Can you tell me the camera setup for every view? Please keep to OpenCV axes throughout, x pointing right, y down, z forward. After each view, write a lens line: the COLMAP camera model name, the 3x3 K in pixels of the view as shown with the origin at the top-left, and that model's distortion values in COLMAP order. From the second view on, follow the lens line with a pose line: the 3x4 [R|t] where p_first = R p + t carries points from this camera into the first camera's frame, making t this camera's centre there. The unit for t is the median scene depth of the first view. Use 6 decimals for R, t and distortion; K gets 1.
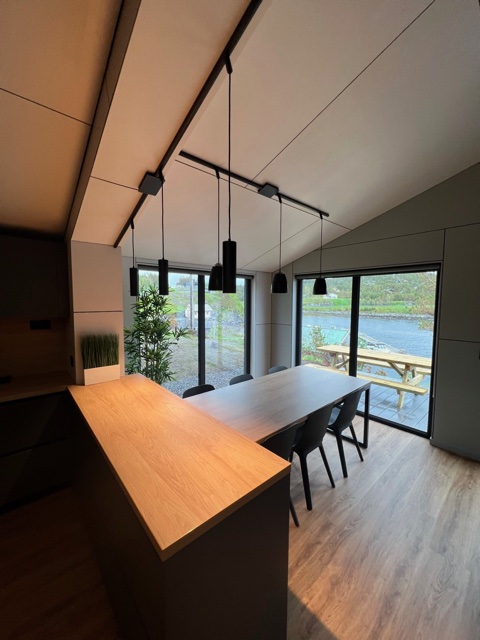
lens RADIAL K [[255.2, 0, 239.0], [0, 255.2, 317.5], [0, 0, 1]] dist [0.001656, -0.000157]
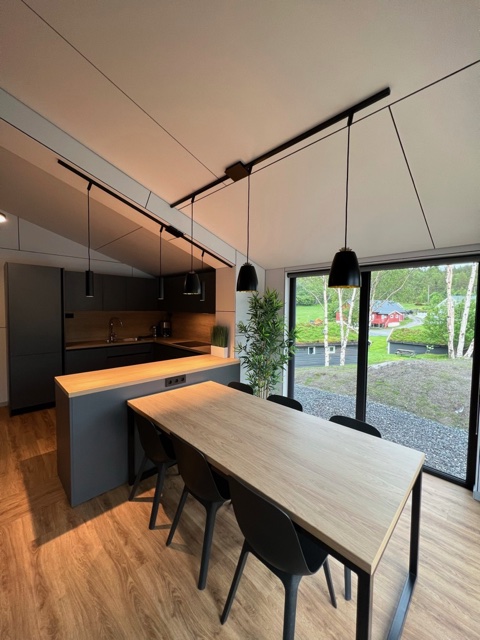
lens RADIAL K [[255.2, 0, 238.9], [0, 255.2, 320.4], [0, 0, 1]] dist [0.001656, -0.000157]
pose [[0.059658, 0.044291, -0.997236, 1.224328], [-0.090851, 0.995110, 0.038761, -0.049170], [0.994076, 0.088288, 0.063390, 1.236382]]
